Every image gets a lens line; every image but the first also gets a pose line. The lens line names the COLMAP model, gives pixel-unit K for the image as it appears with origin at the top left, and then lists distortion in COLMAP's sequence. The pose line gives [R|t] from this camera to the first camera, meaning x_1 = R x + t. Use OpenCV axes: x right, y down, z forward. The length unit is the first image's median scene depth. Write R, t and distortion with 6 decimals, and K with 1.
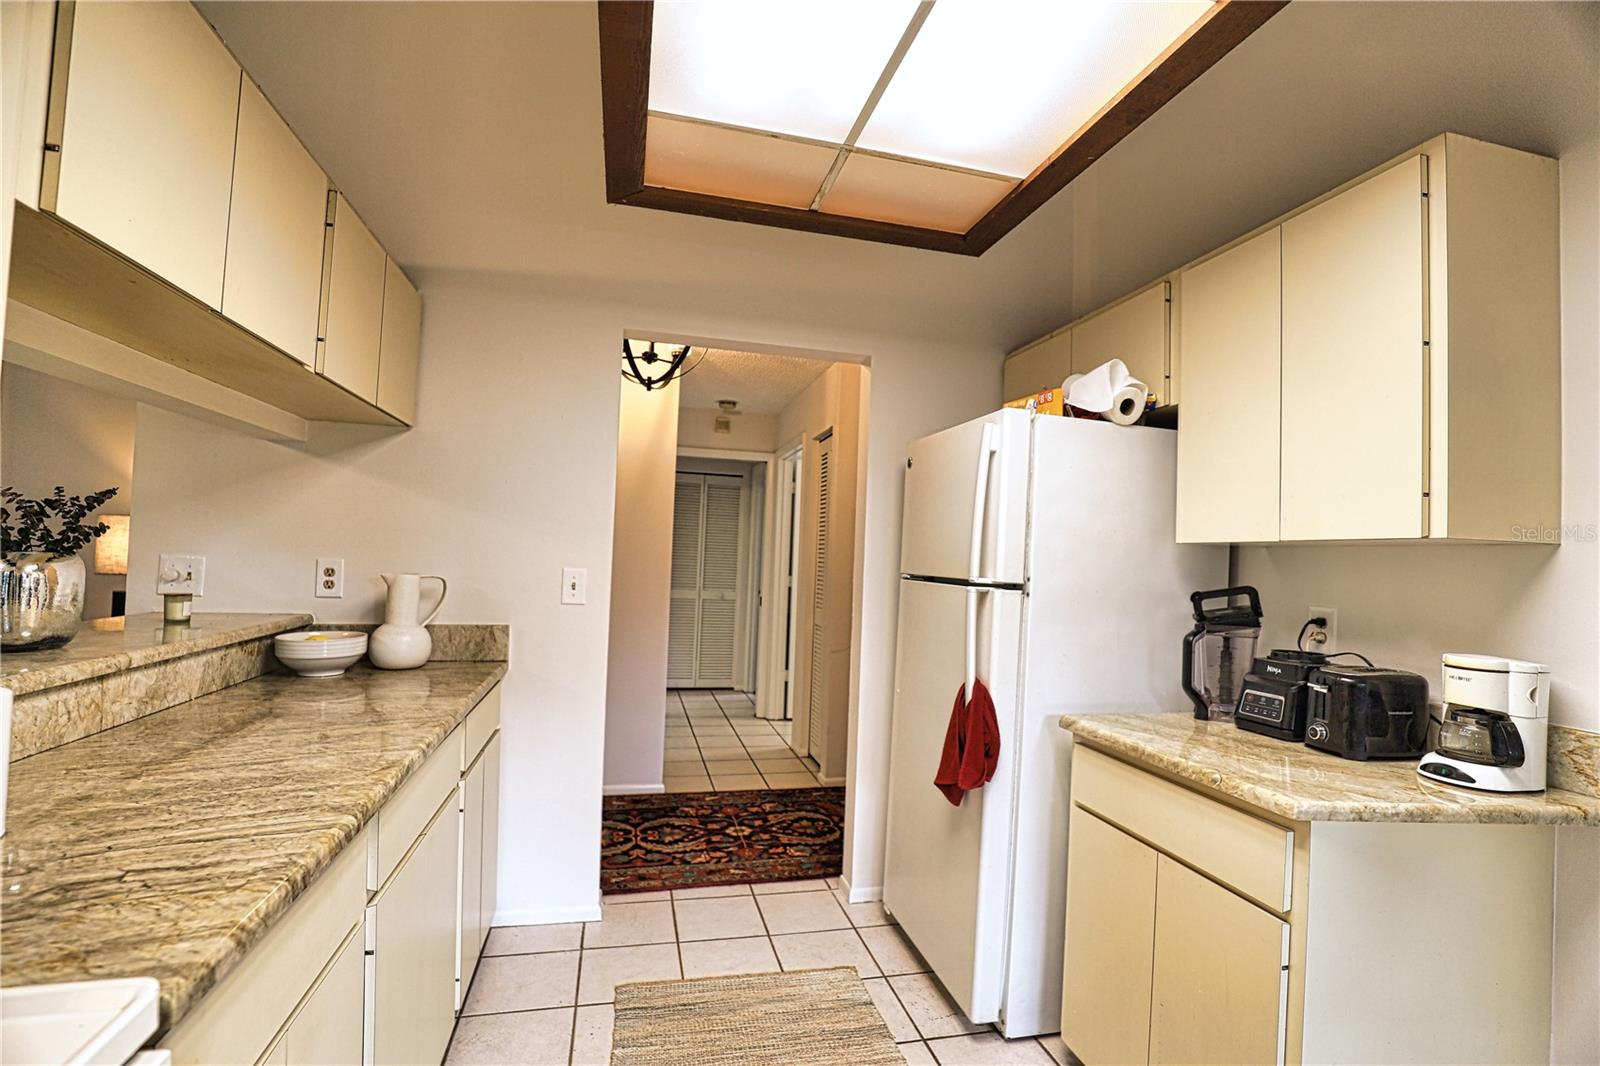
lens RADIAL K [[724.2, 0, 805.9], [0, 724.2, 540.3], [0, 0, 1]] dist [-0.030468, 0.000428]
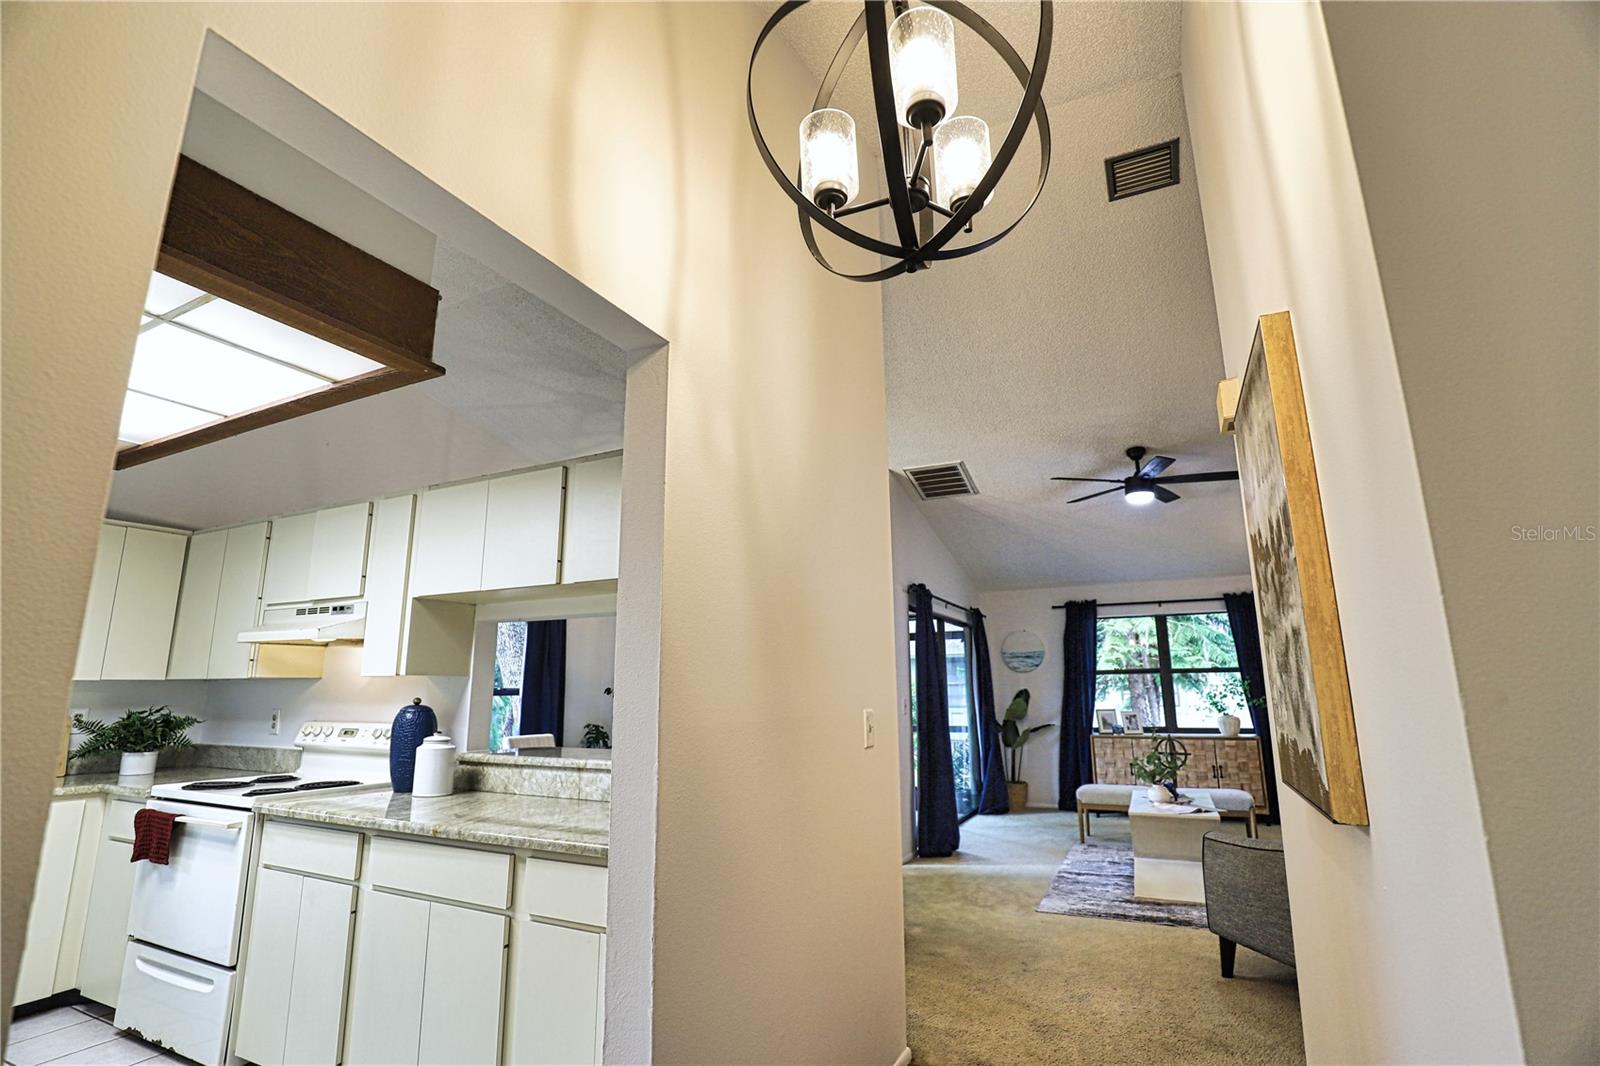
lens RADIAL K [[726.1, 0, 806.3], [0, 726.1, 538.2], [0, 0, 1]] dist [-0.038740, 0.008877]
pose [[-0.642229, -0.188533, -0.742965, 0.126049], [0.003399, 0.968570, -0.248719, 0.046608], [0.766505, -0.162260, -0.621403, 1.826448]]
